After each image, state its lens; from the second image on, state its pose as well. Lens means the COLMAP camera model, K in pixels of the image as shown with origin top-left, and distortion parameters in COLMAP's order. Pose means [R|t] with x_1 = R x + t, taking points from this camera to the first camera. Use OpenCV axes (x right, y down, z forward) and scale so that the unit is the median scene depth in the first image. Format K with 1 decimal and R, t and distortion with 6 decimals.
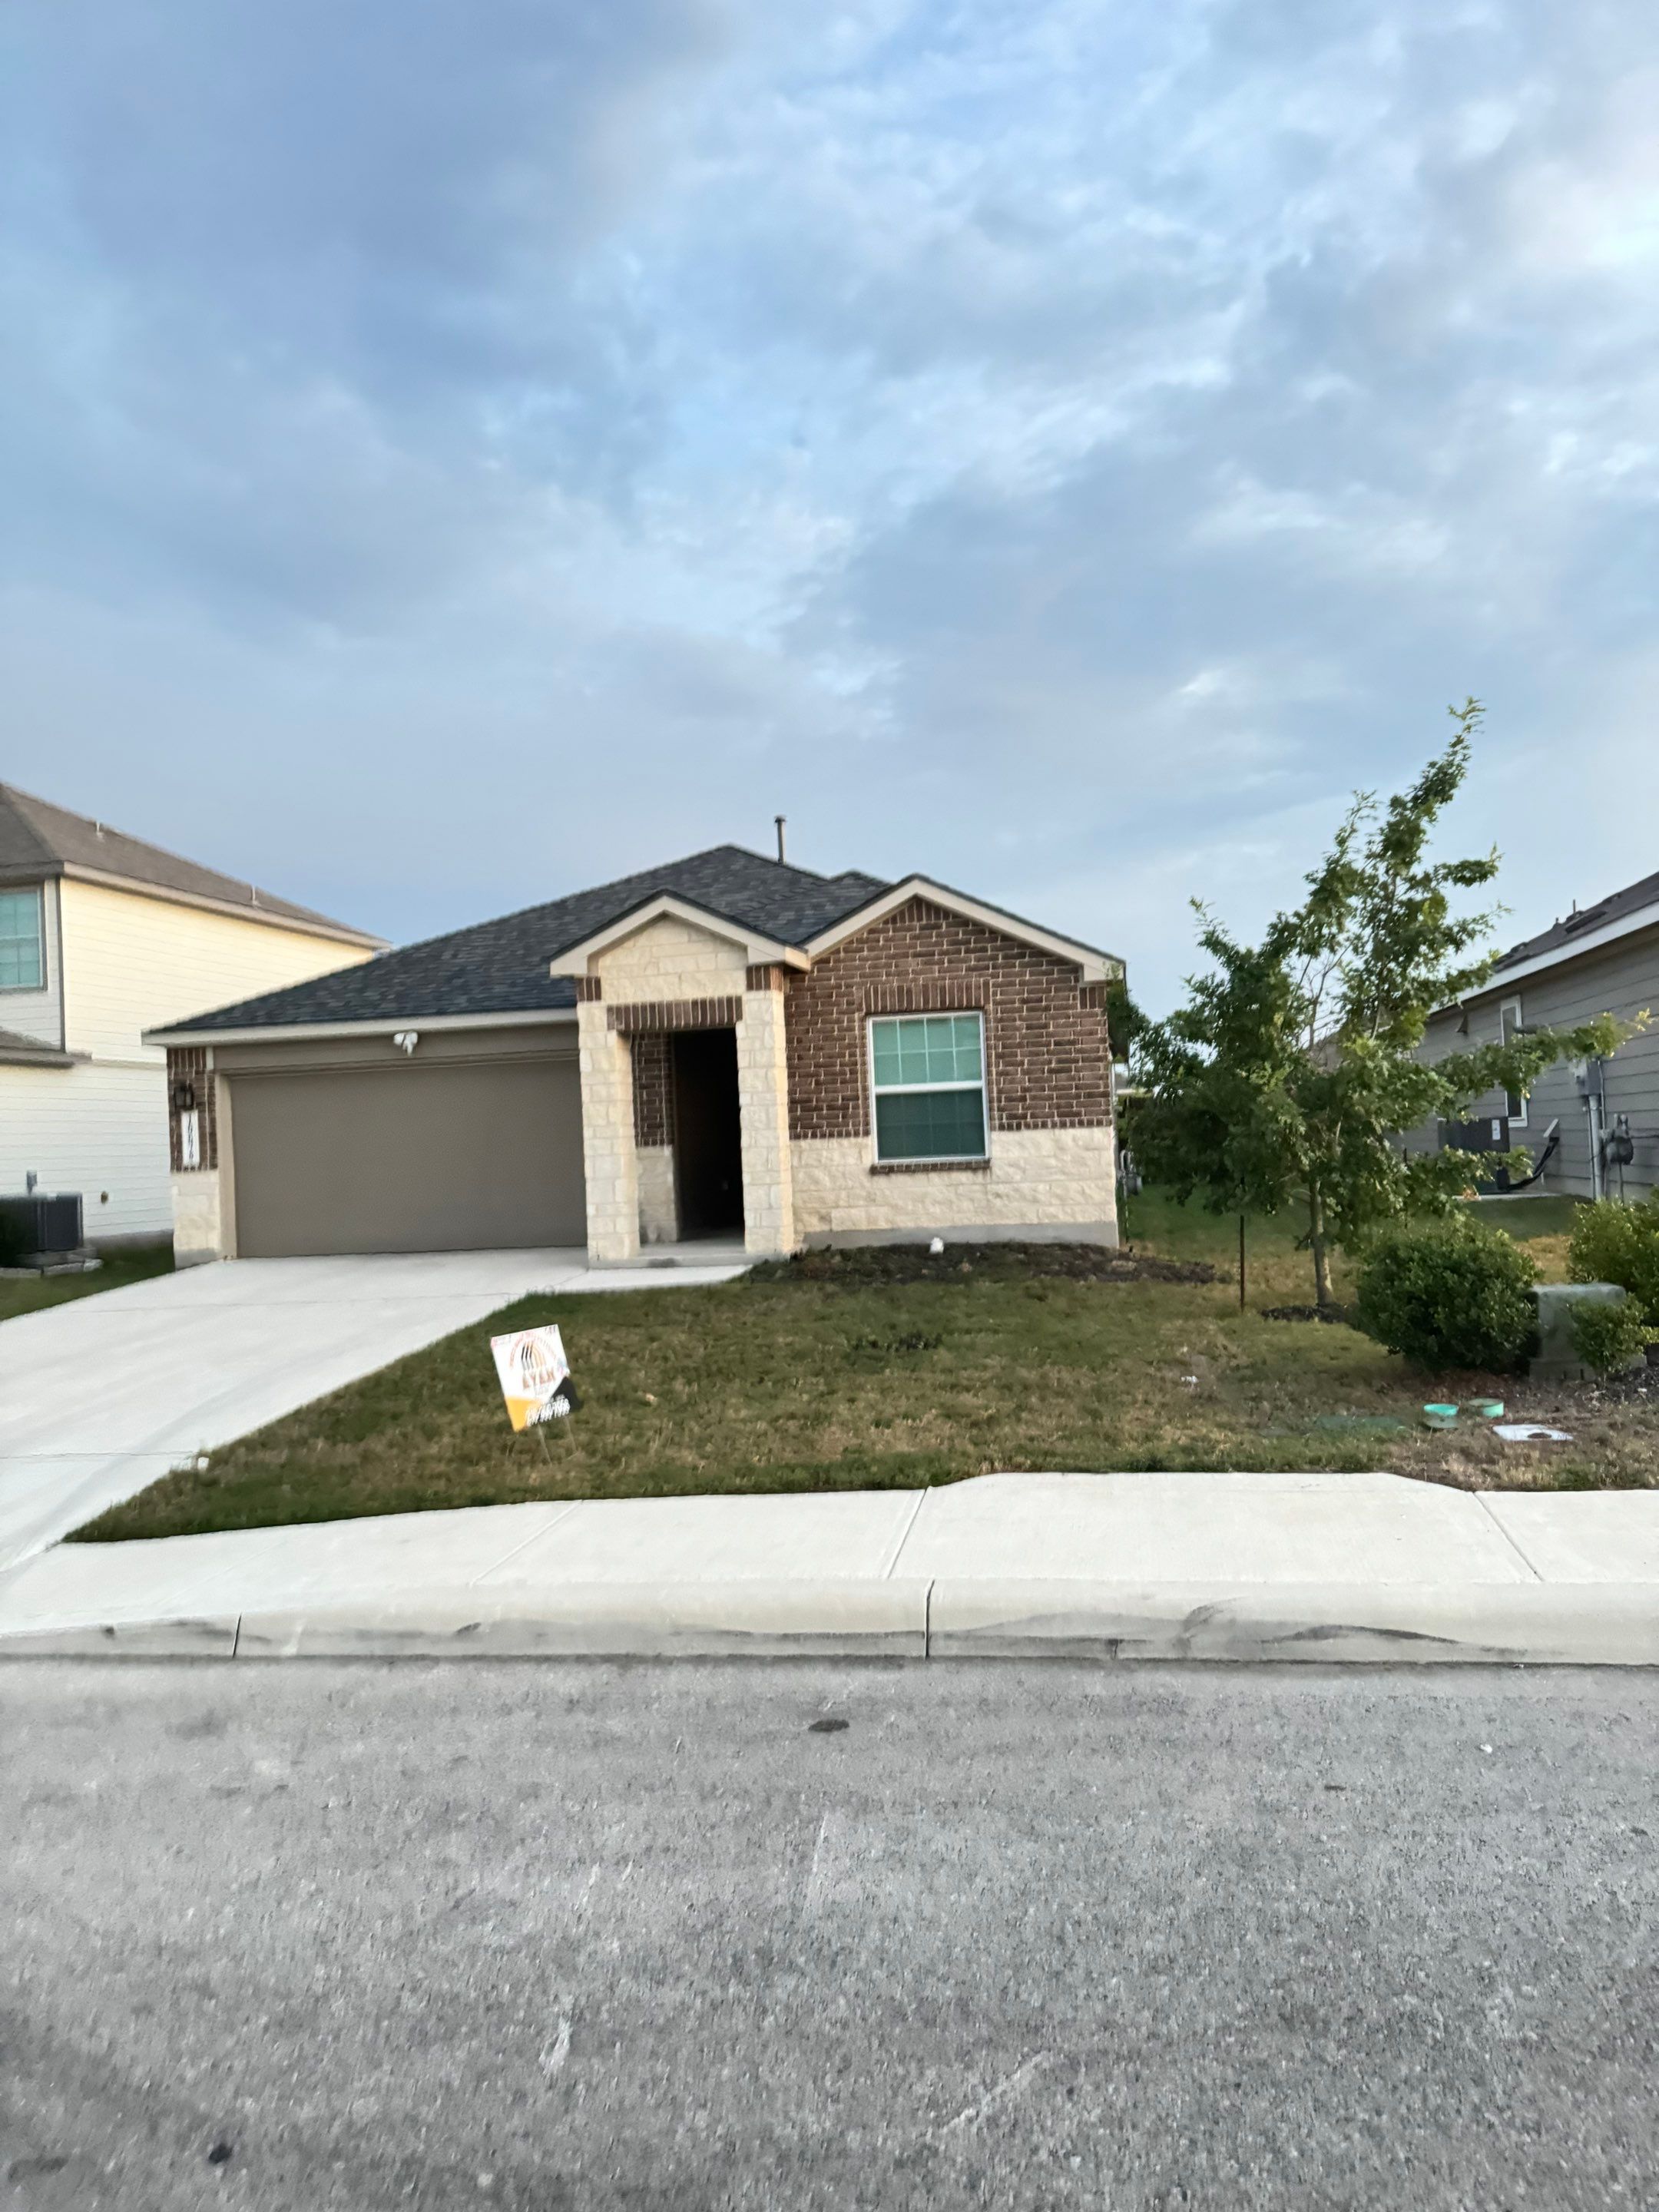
lens RADIAL K [[1584.8, 0, 829.0], [0, 1584.8, 1118.8], [0, 0, 1]] dist [0.148820, -0.153202]
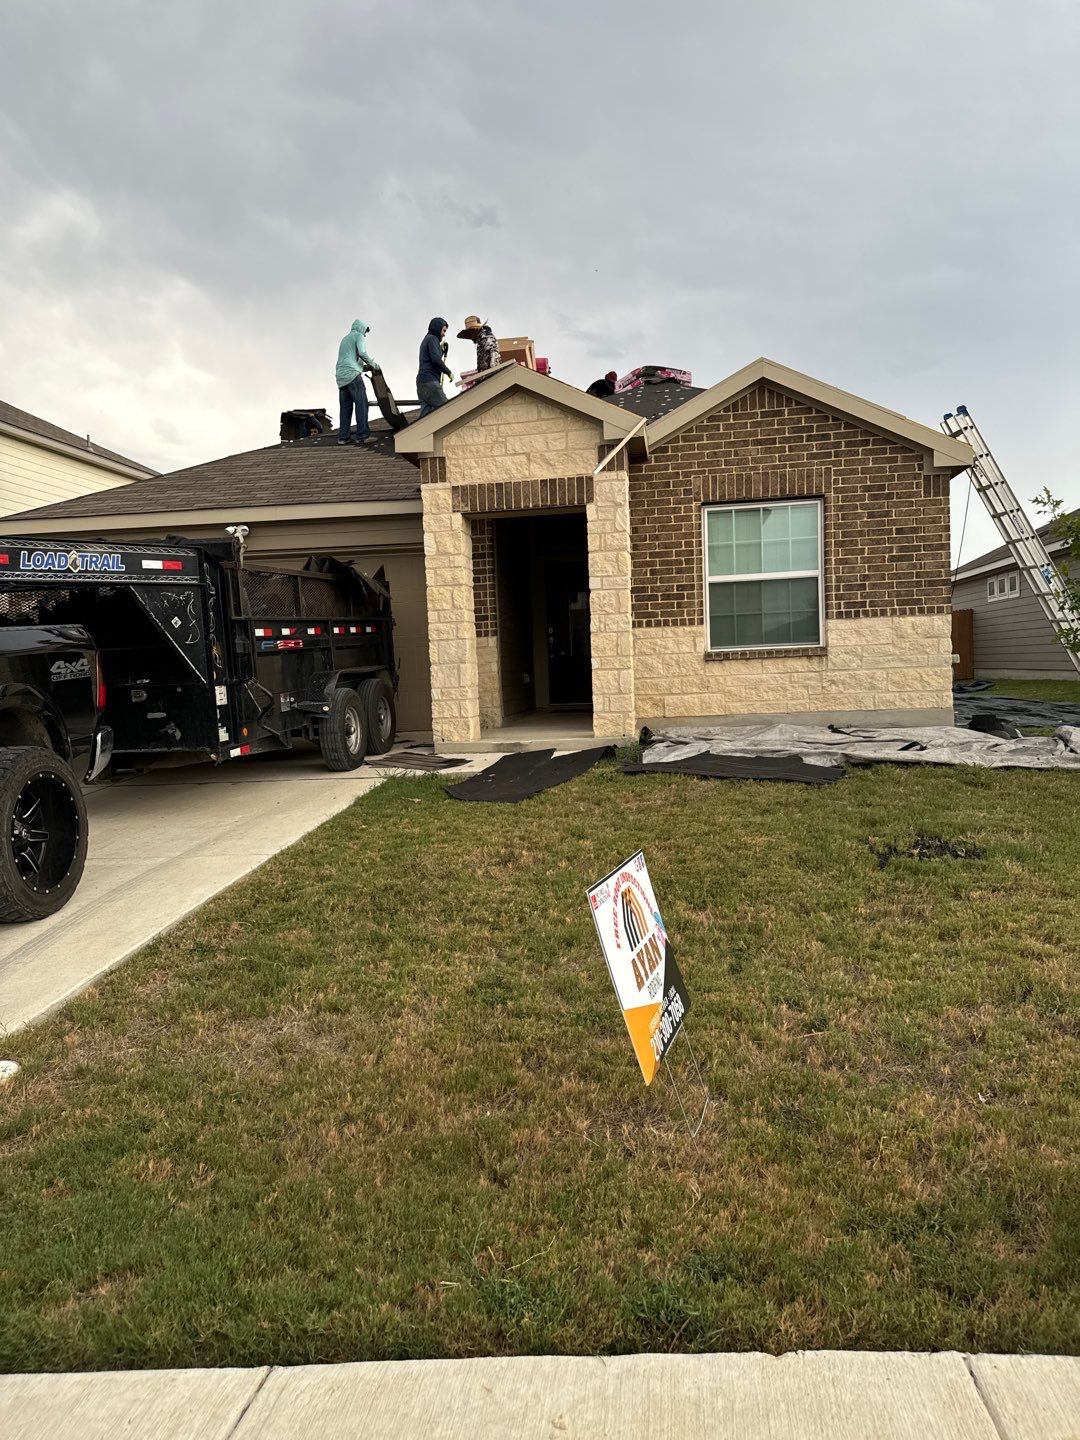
lens RADIAL K [[983.2, 0, 540.0], [0, 983.2, 720.0], [0, 0, 1]] dist [0.112157, -0.000499]
pose [[0.996520, 0.003990, 0.083260, -0.135972], [-0.008915, 0.998226, 0.058859, 0.036781], [-0.082878, -0.059397, 0.994788, 0.378751]]
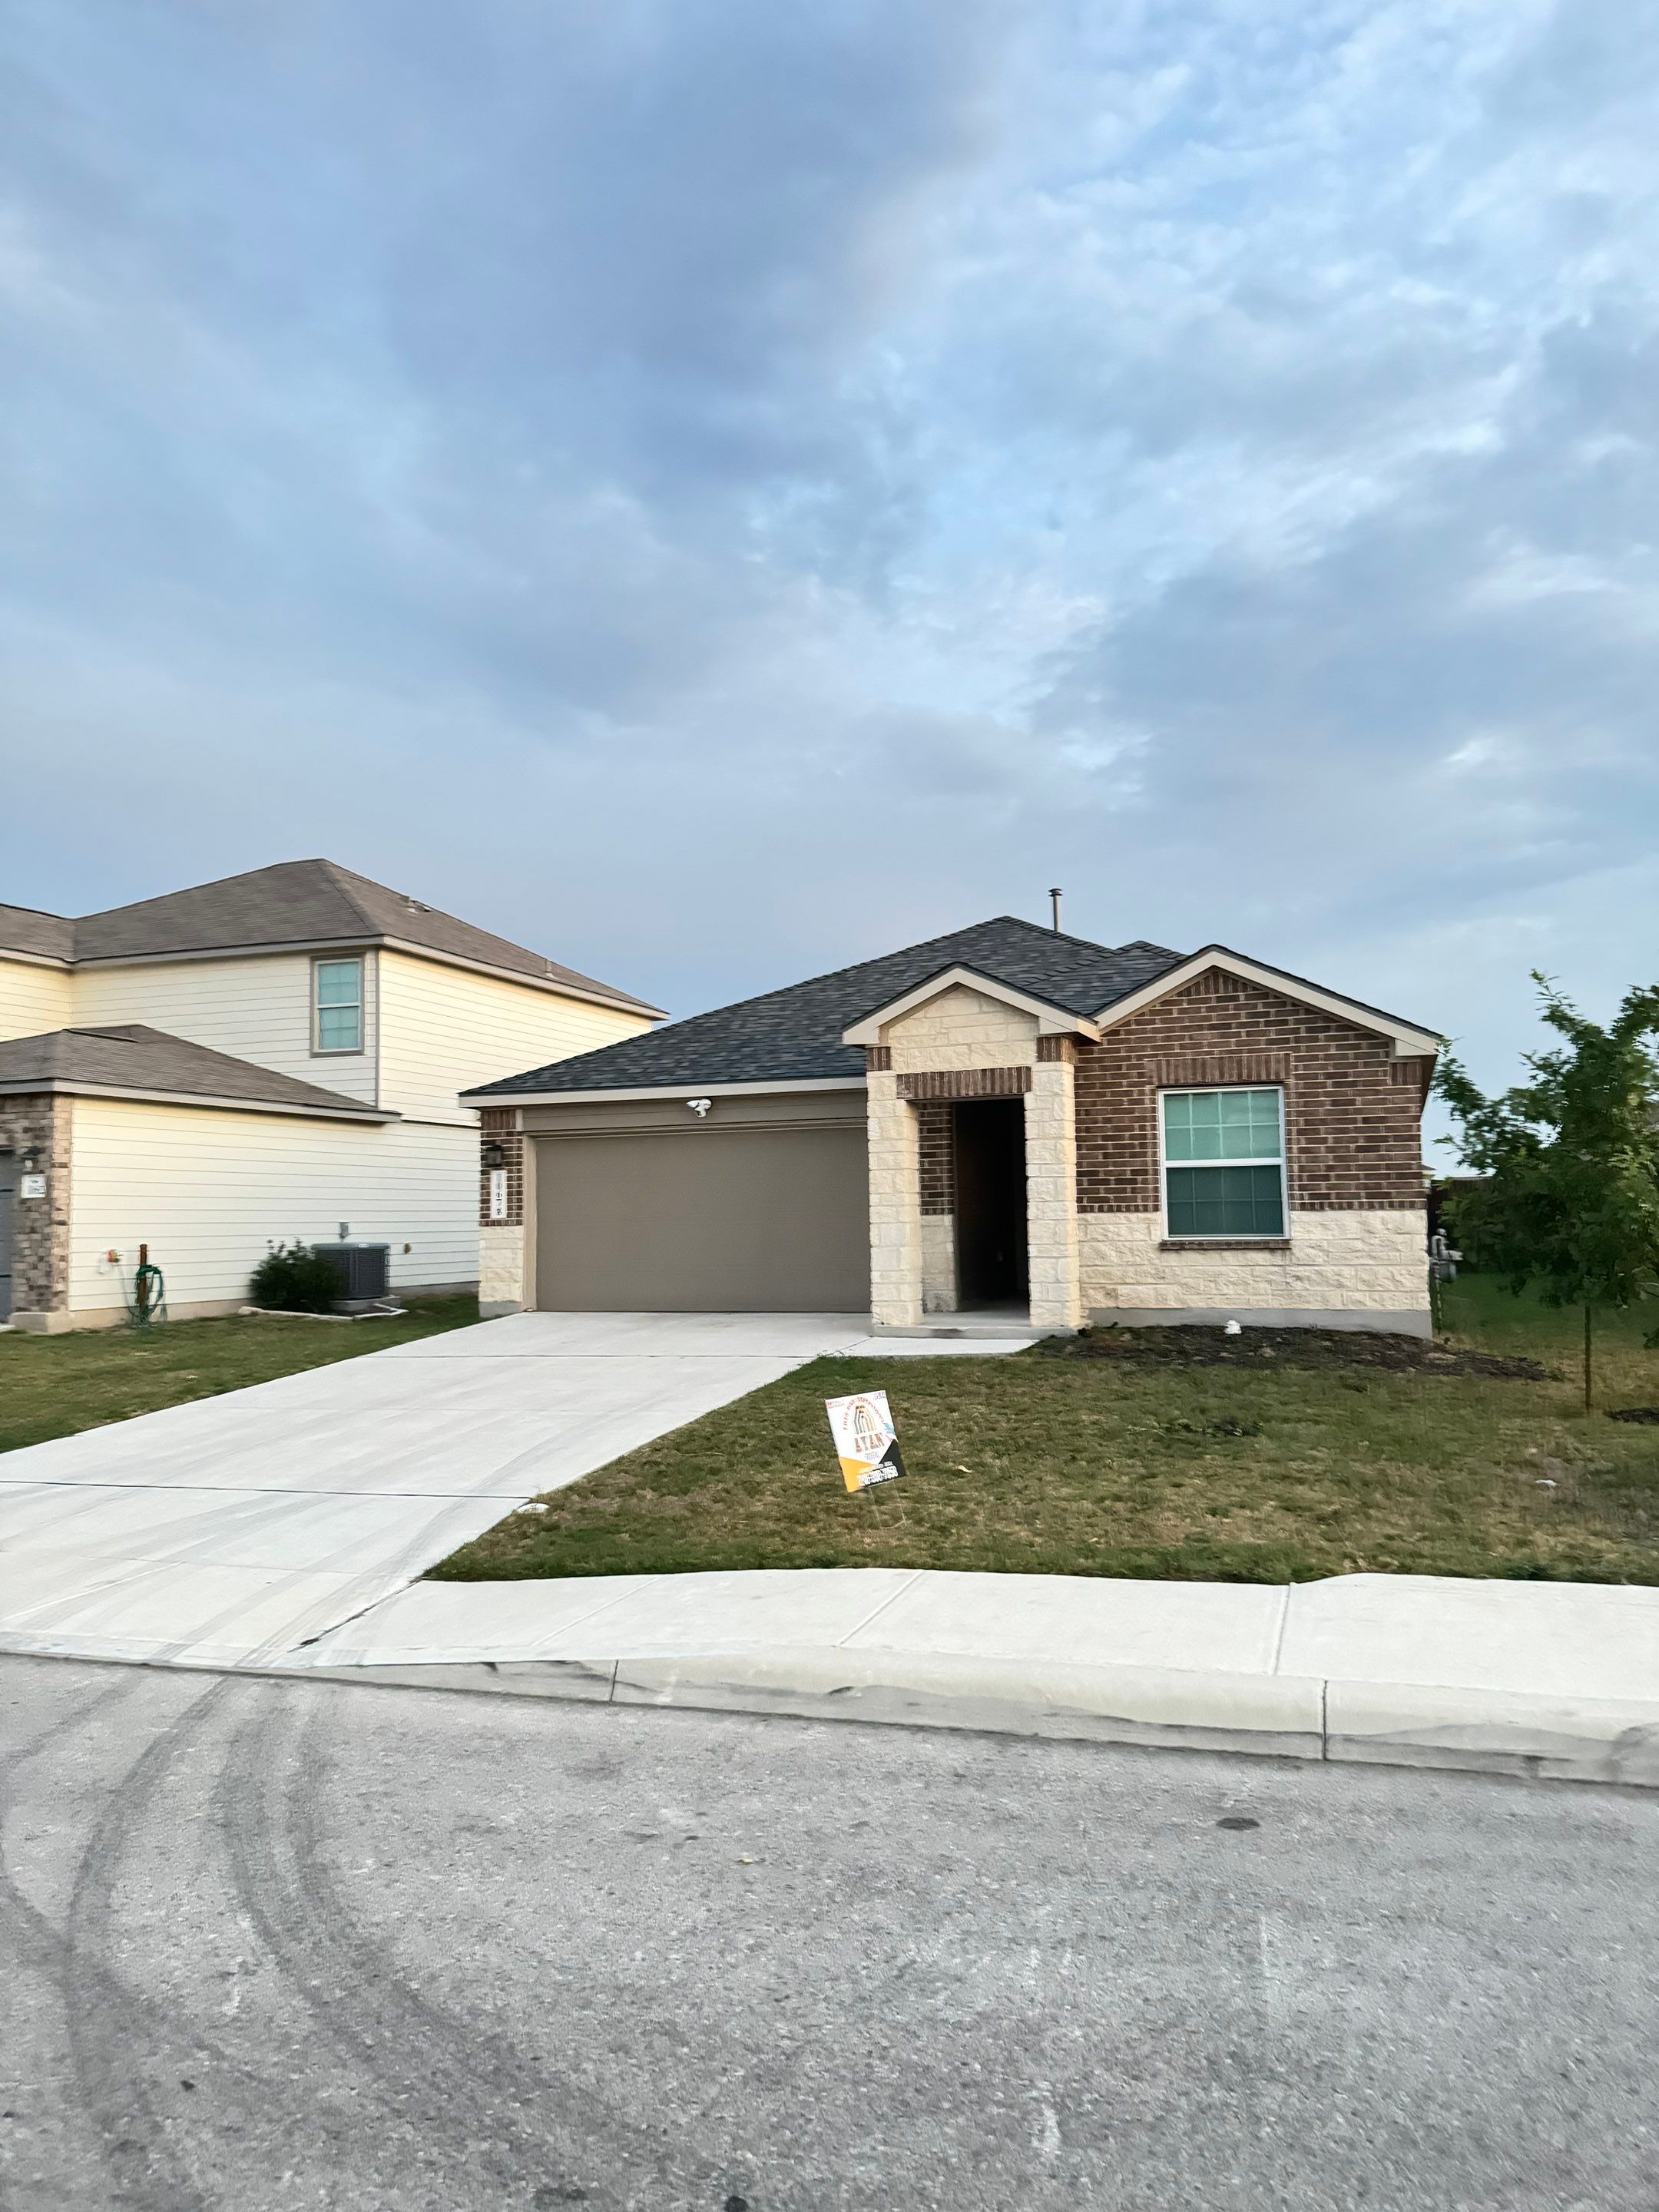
lens RADIAL K [[1589.2, 0, 829.5], [0, 1589.2, 1106.0], [0, 0, 1]] dist [0.159660, -0.152308]
pose [[0.990267, 0.019083, -0.137869, -0.041836], [-0.026445, 0.998309, -0.051769, 0.002579], [0.136648, 0.054911, 0.989097, -0.005770]]
